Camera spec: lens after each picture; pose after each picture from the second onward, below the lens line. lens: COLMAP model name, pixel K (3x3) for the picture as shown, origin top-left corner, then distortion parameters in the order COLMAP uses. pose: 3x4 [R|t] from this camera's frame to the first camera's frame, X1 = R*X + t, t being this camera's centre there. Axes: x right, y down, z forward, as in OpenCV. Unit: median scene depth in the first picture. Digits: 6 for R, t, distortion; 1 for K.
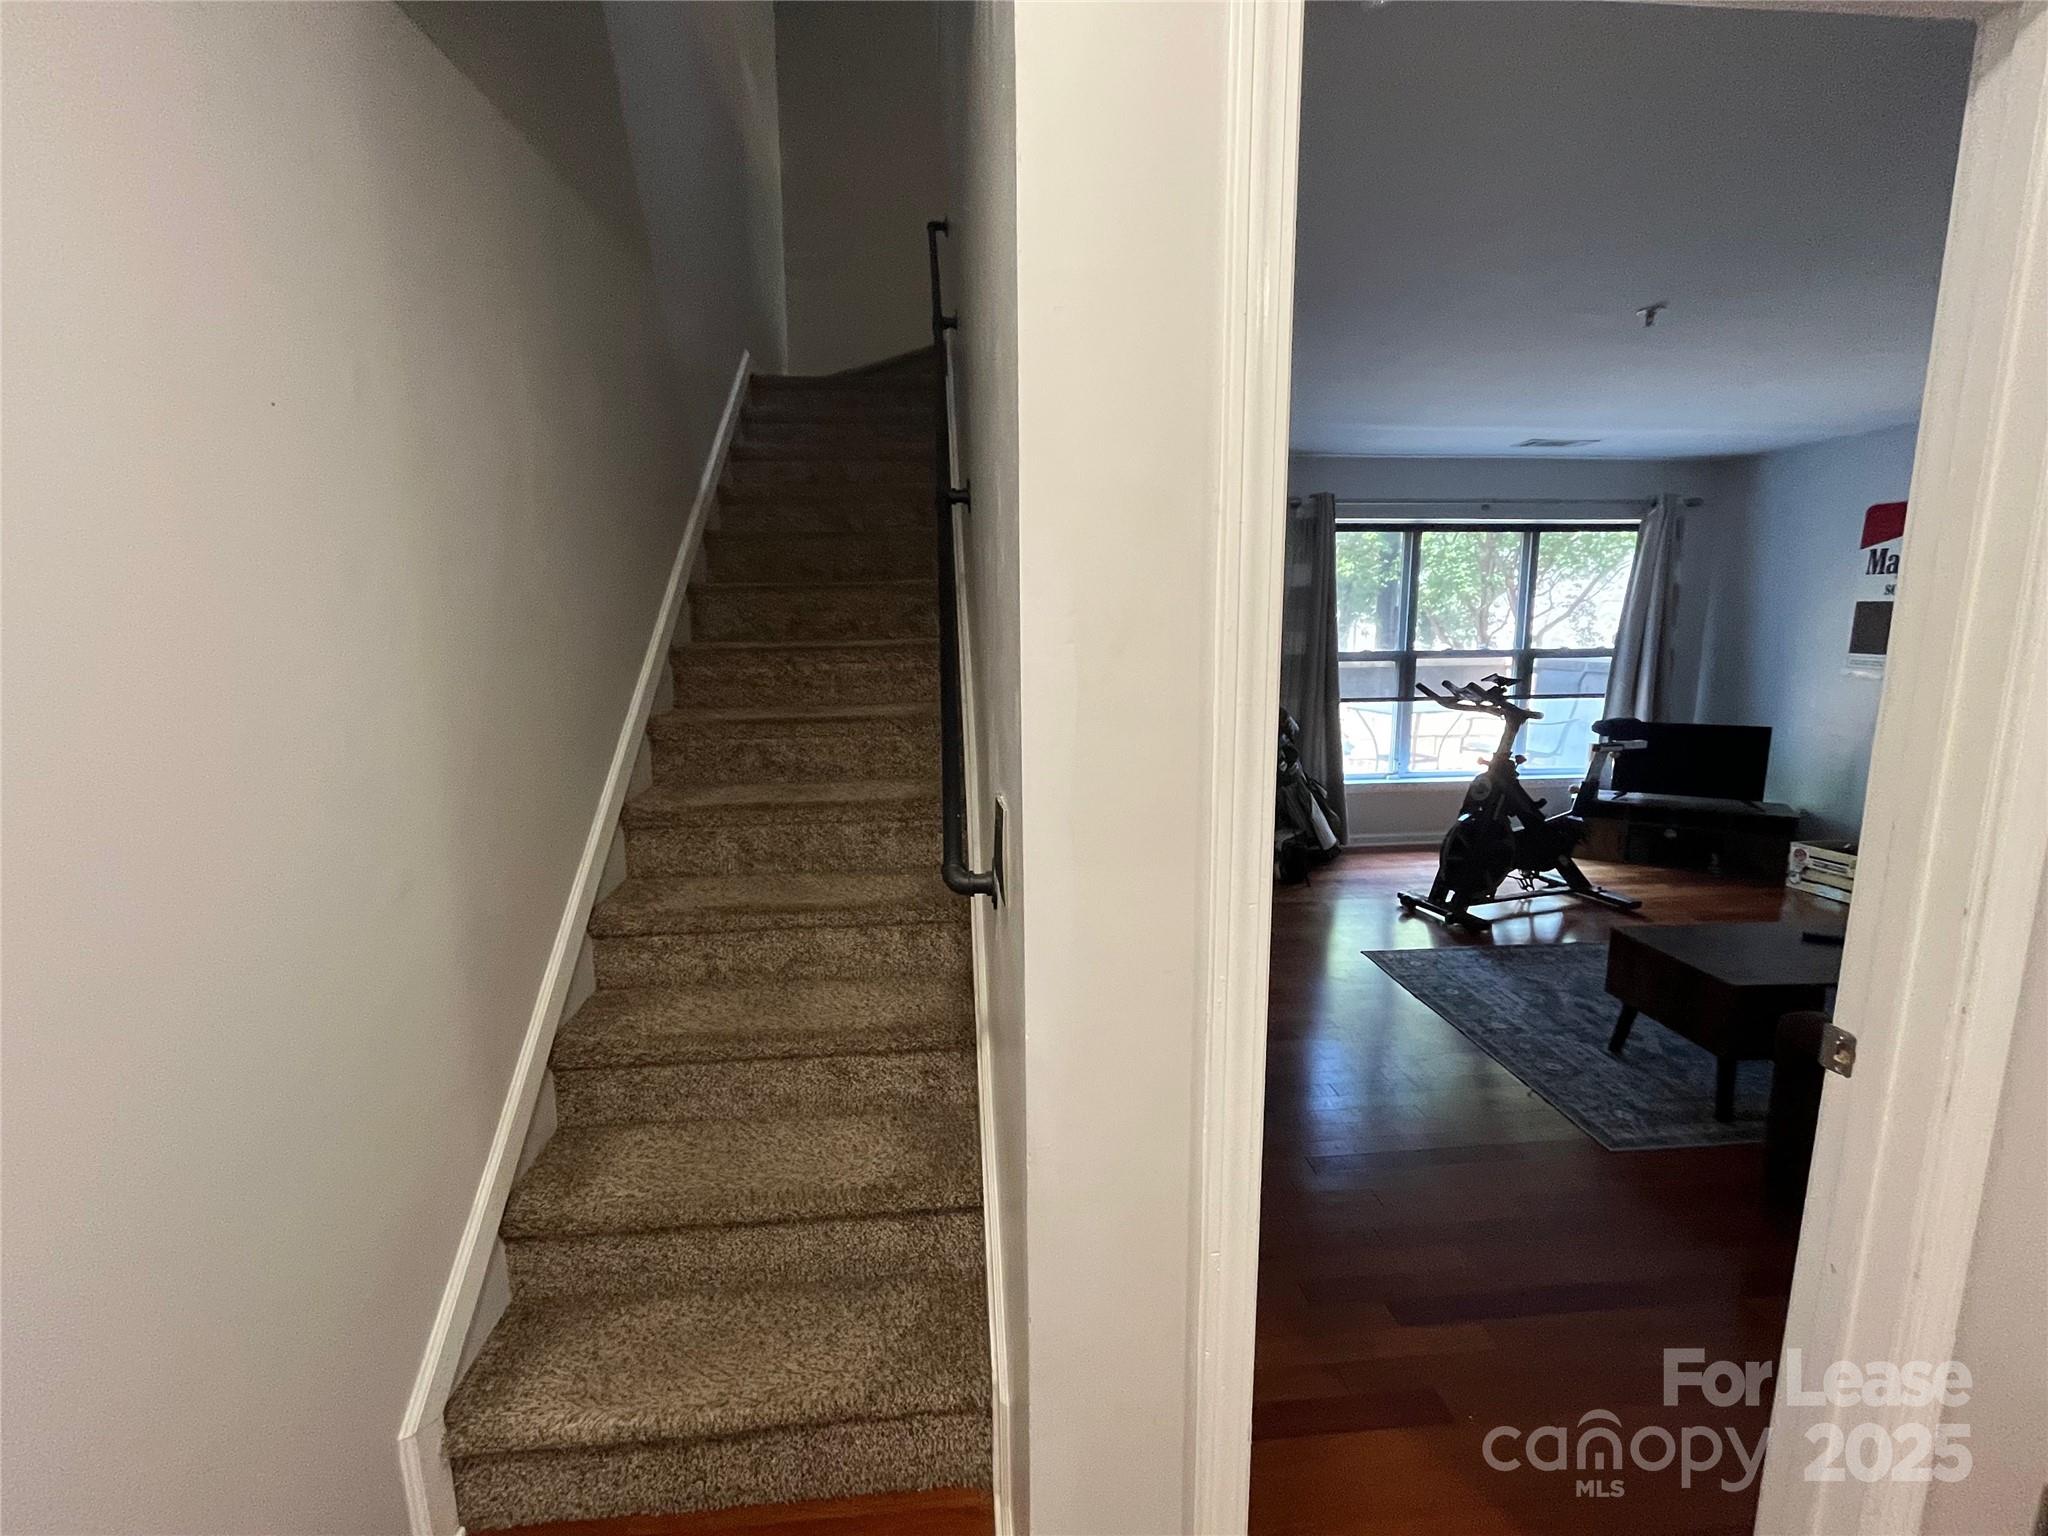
lens RADIAL K [[881.7, 0, 1017.1], [0, 881.7, 770.2], [0, 0, 1]] dist [-0.004218, 0.000405]
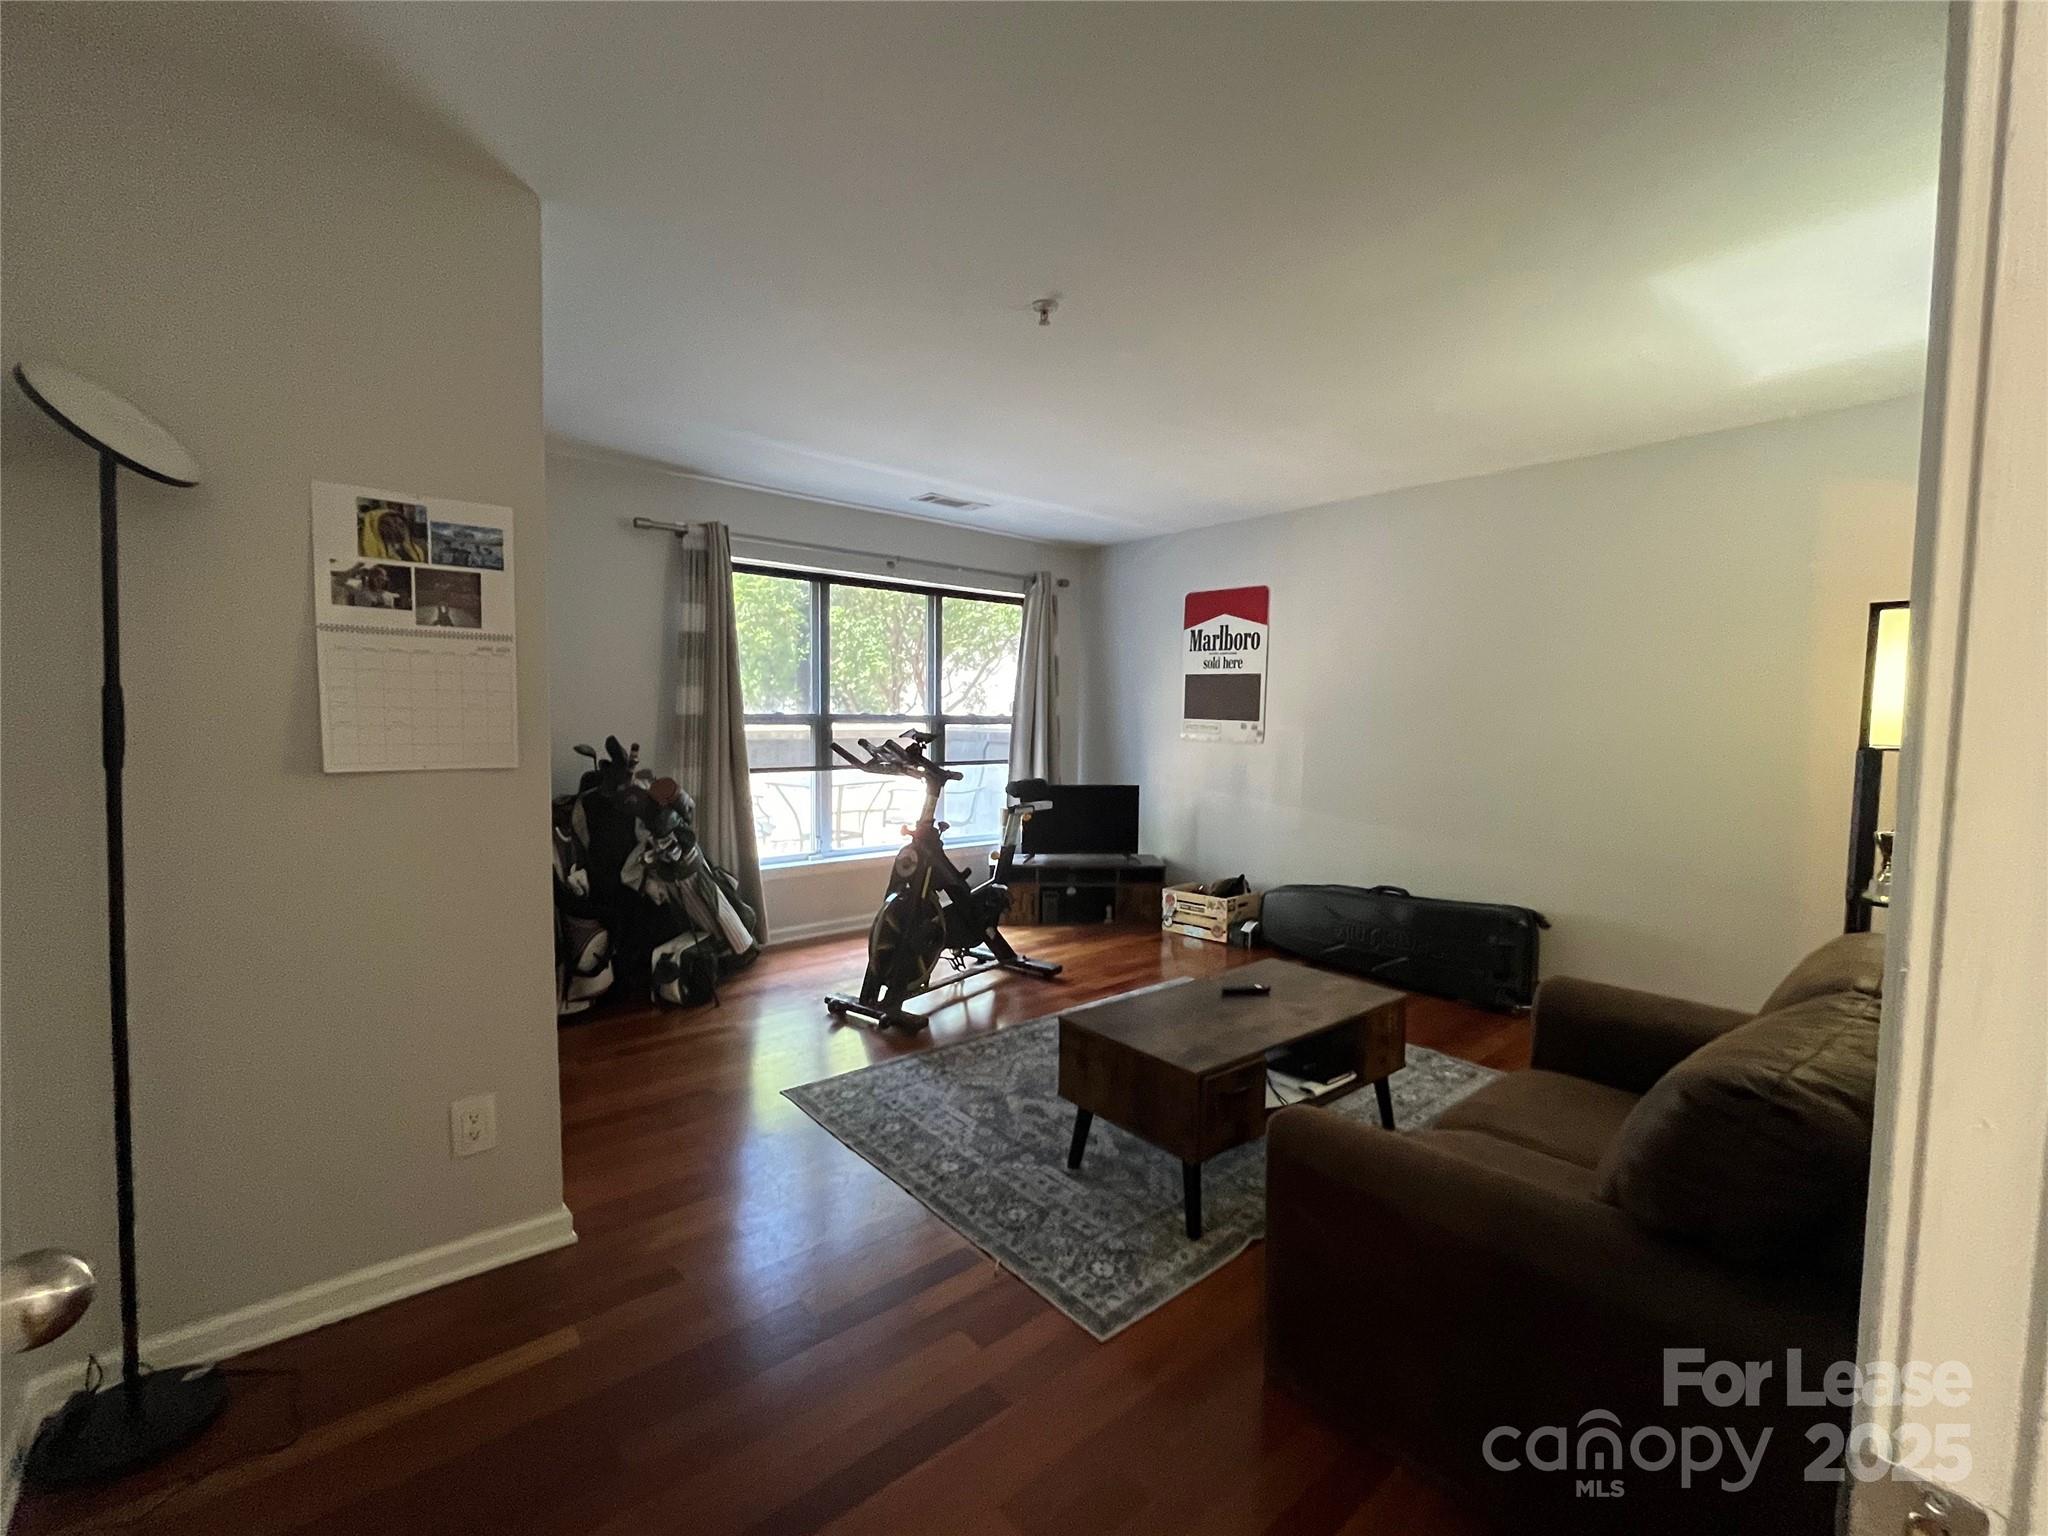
lens RADIAL K [[881.7, 0, 1022.9], [0, 881.7, 767.3], [0, 0, 1]] dist [-0.004218, 0.000405]
pose [[0.811062, -0.016340, 0.584732, 0.146349], [0.077061, 0.993882, -0.079116, 0.006751], [-0.579862, 0.109228, 0.807360, 0.287779]]
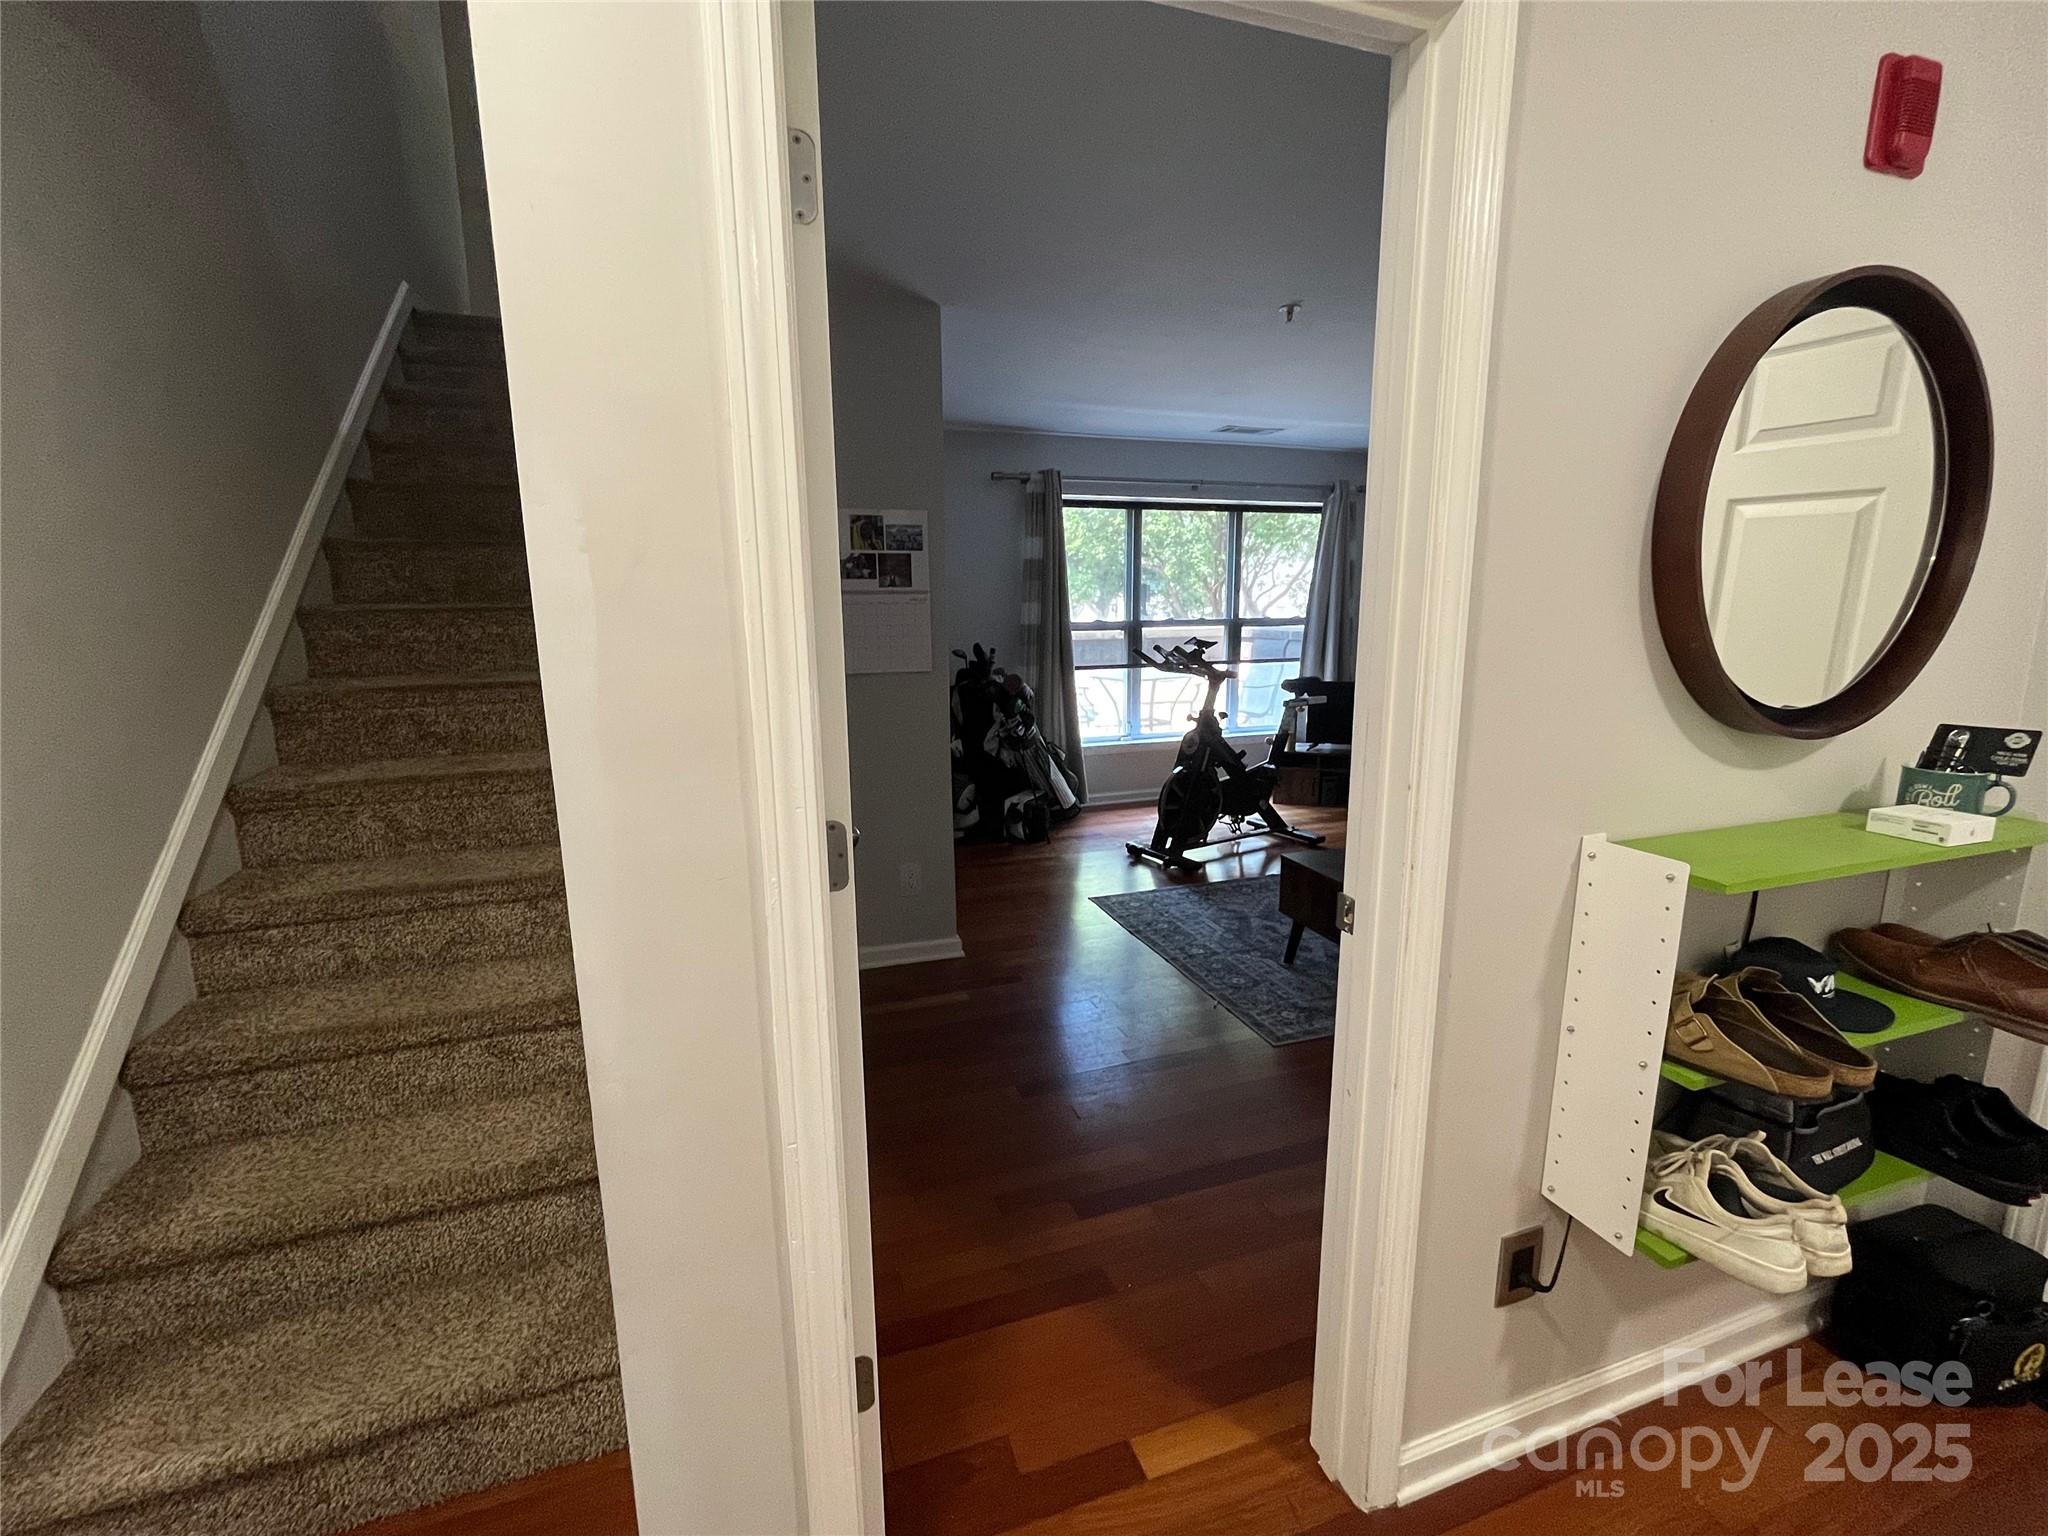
lens RADIAL K [[881.7, 0, 1017.6], [0, 881.7, 770.0], [0, 0, 1]] dist [-0.004218, 0.000405]
pose [[0.969948, -0.045983, 0.238928, 0.068784], [0.041122, 0.998834, 0.025294, 0.023260], [-0.239812, -0.014709, 0.970708, -0.020920]]
